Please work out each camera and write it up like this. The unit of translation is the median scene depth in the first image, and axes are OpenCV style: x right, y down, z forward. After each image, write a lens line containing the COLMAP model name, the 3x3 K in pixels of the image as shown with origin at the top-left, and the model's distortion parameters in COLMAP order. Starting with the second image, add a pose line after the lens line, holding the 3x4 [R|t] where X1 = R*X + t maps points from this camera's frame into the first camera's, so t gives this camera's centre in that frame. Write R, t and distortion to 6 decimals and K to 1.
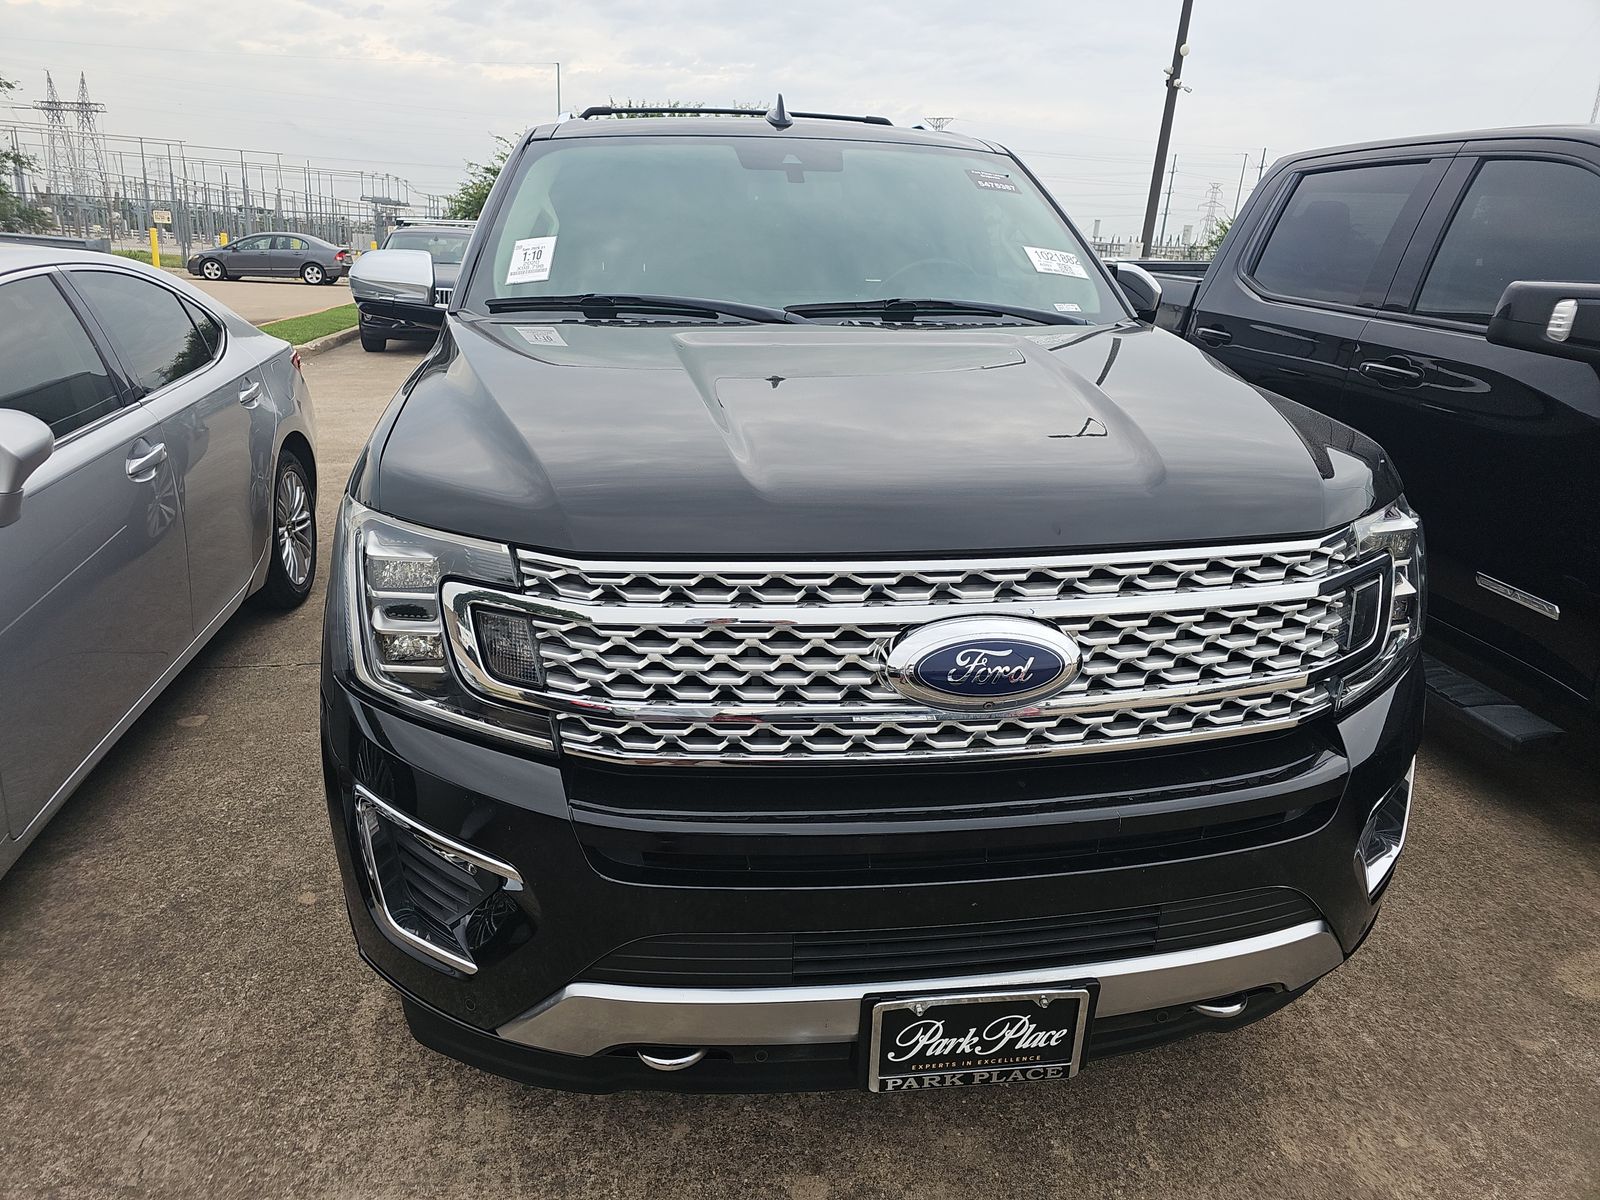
lens RADIAL K [[1088.4, 0, 831.0], [0, 1088.4, 588.0], [0, 0, 1]] dist [0.058219, -0.046199]
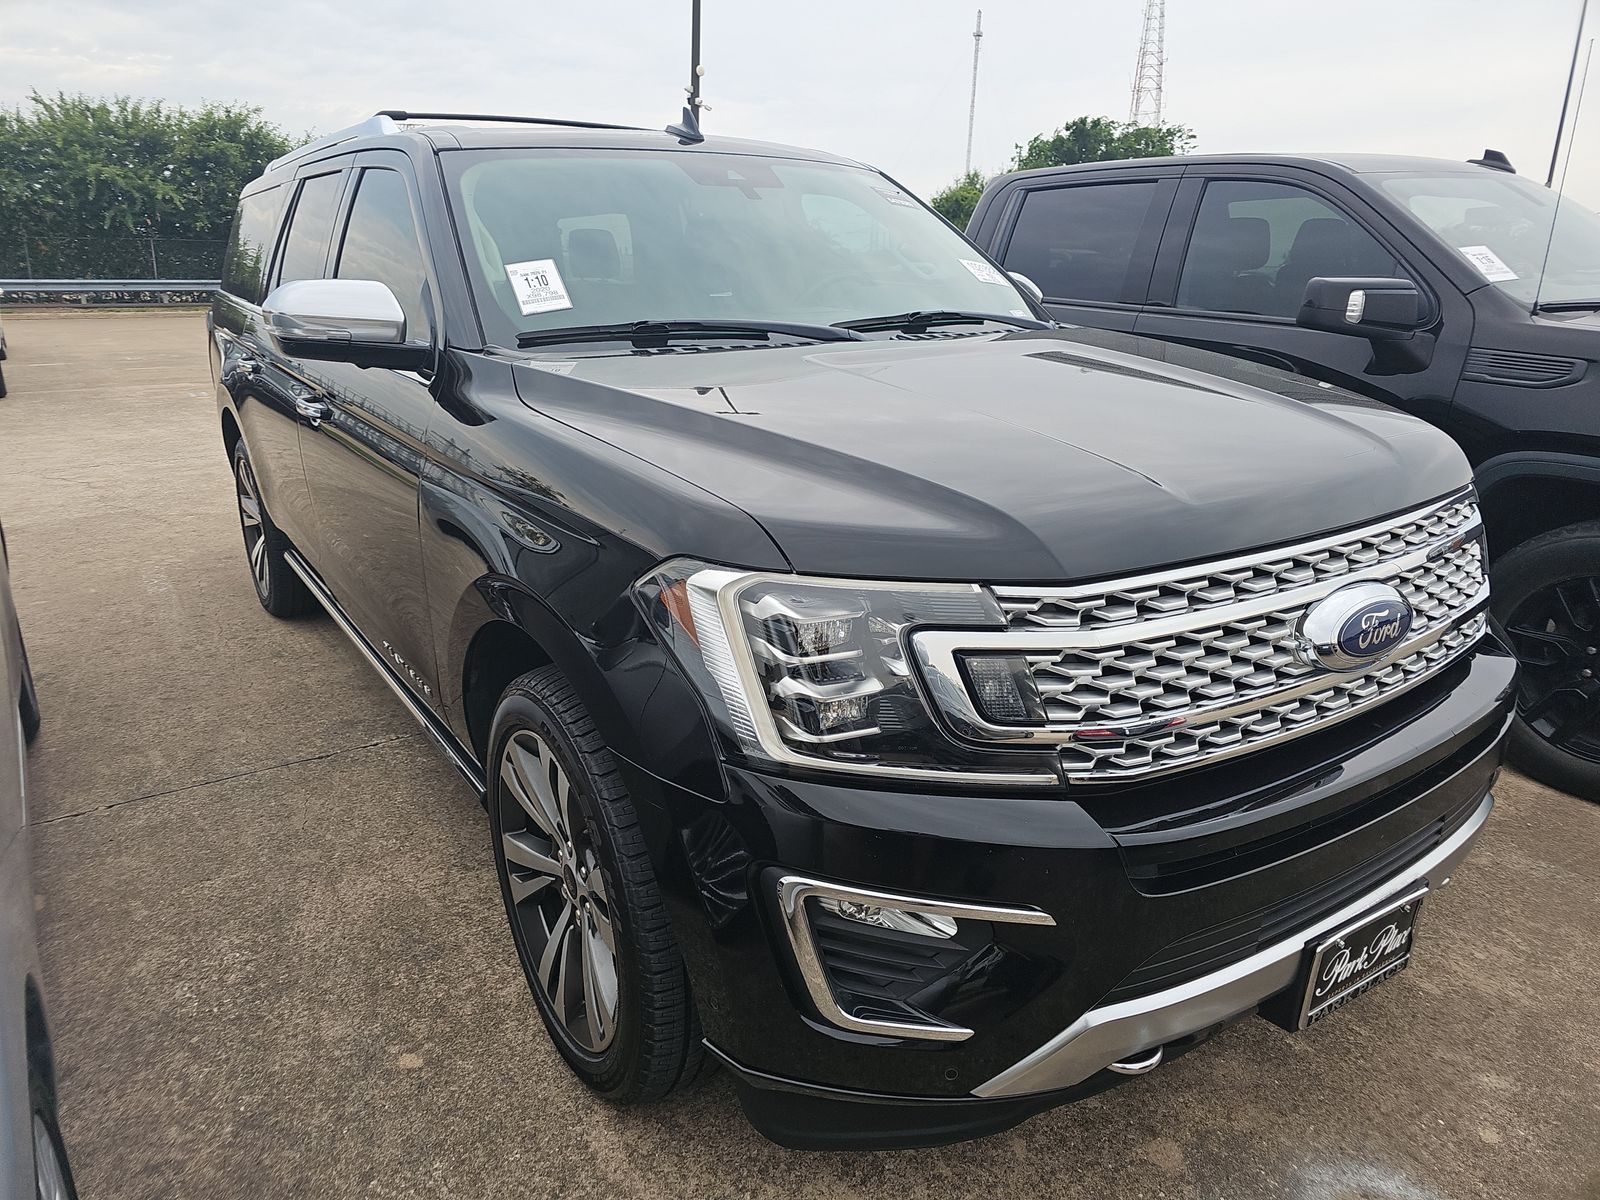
lens RADIAL K [[1073.5, 0, 779.1], [0, 1073.5, 594.2], [0, 0, 1]] dist [0.063171, -0.048183]
pose [[0.902676, -0.147708, 0.404176, -0.509900], [0.147240, 0.988569, 0.032436, -0.052914], [-0.404347, 0.030232, 0.914106, 0.128340]]
